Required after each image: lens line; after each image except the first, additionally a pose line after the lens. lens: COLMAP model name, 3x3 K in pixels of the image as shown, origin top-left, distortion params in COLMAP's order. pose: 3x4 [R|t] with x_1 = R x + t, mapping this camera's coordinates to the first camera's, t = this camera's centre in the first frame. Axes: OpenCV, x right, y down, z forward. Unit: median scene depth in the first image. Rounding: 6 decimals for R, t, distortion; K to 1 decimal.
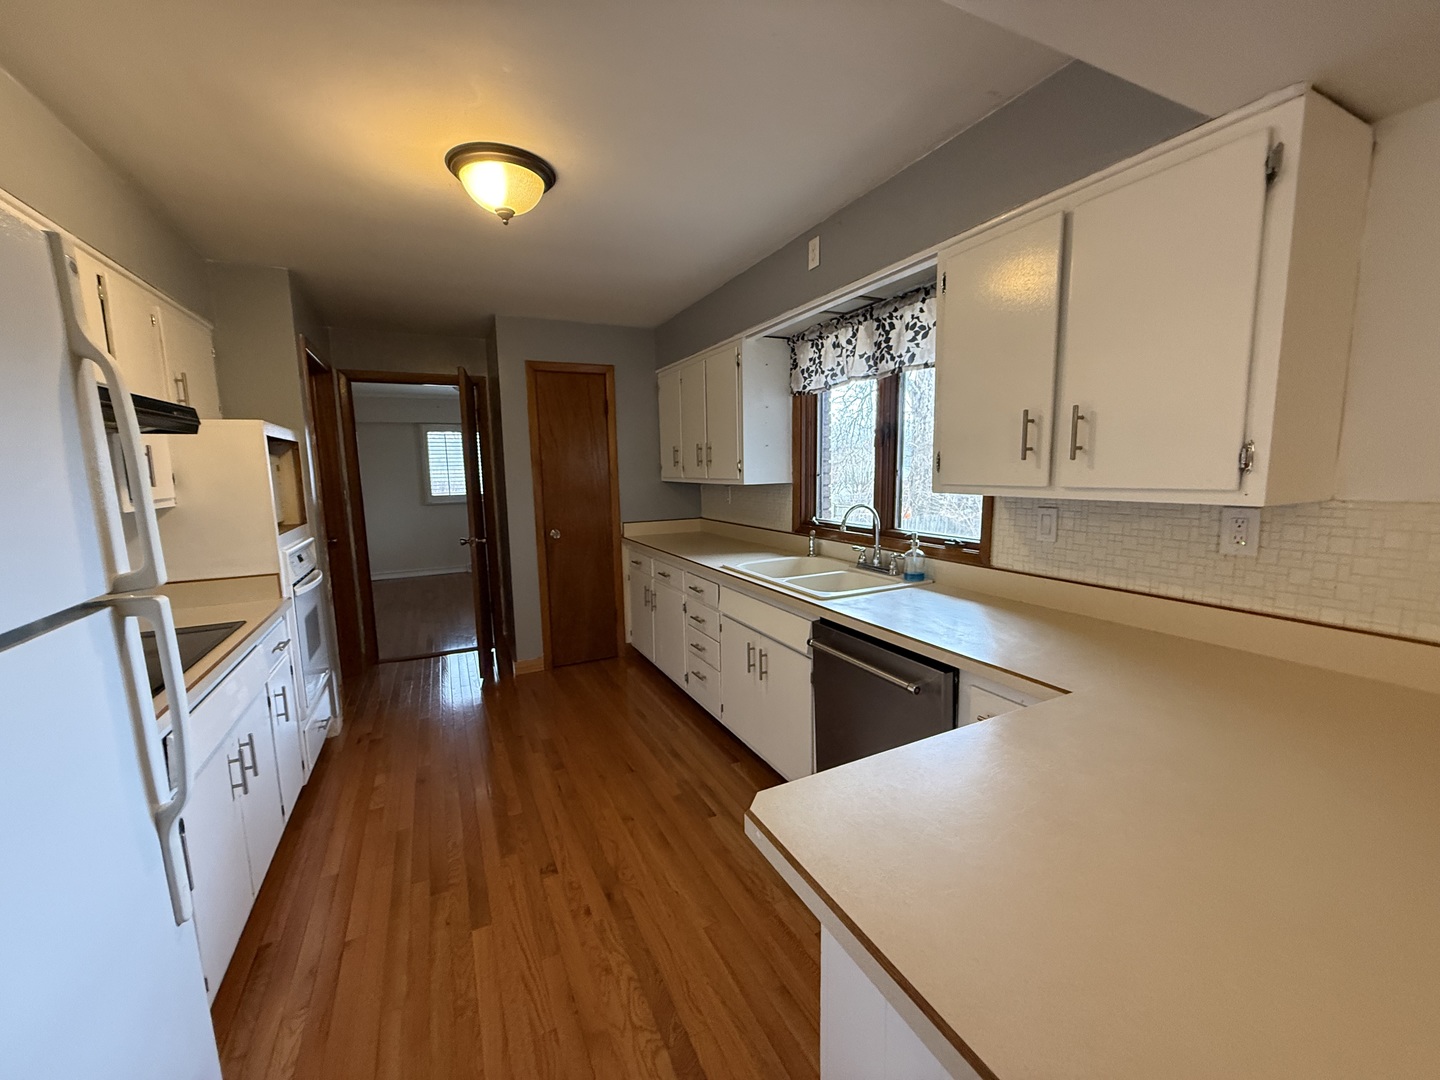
lens RADIAL K [[574.8, 0, 709.4], [0, 574.8, 539.3], [0, 0, 1]] dist [-0.002269, -0.000010]
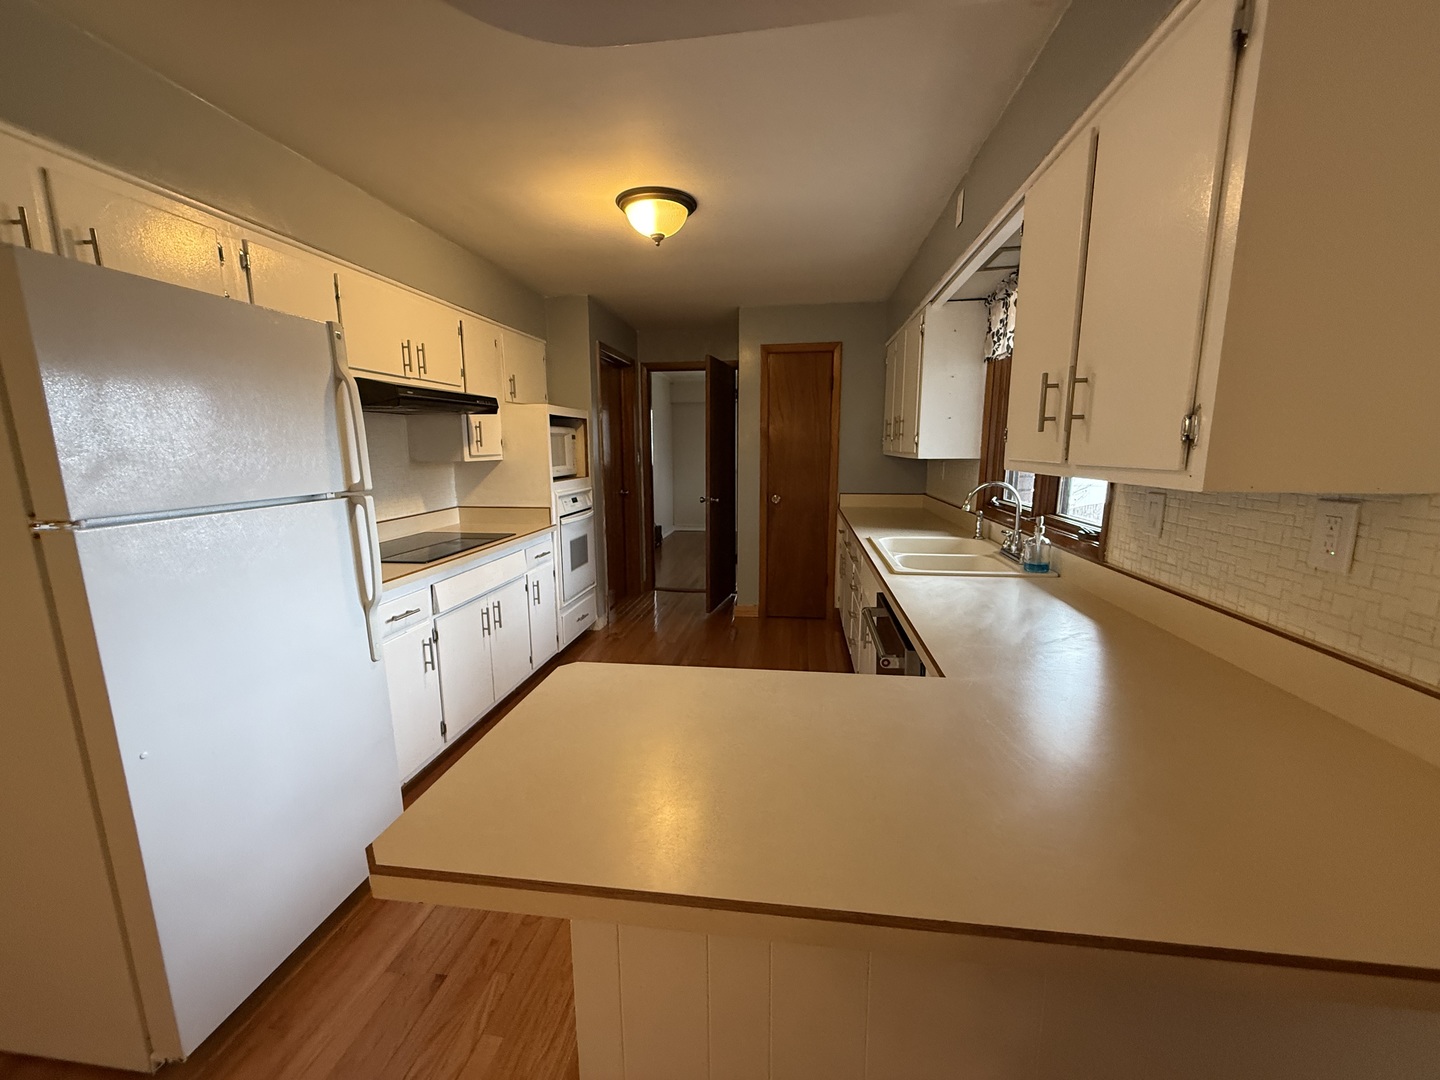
lens RADIAL K [[574.8, 0, 712.0], [0, 574.8, 538.0], [0, 0, 1]] dist [-0.002269, -0.000010]
pose [[0.823616, 0.106612, -0.557038, 0.399171], [-0.084116, 0.994273, 0.065924, 0.003671], [0.560876, -0.007440, 0.827866, 0.001305]]
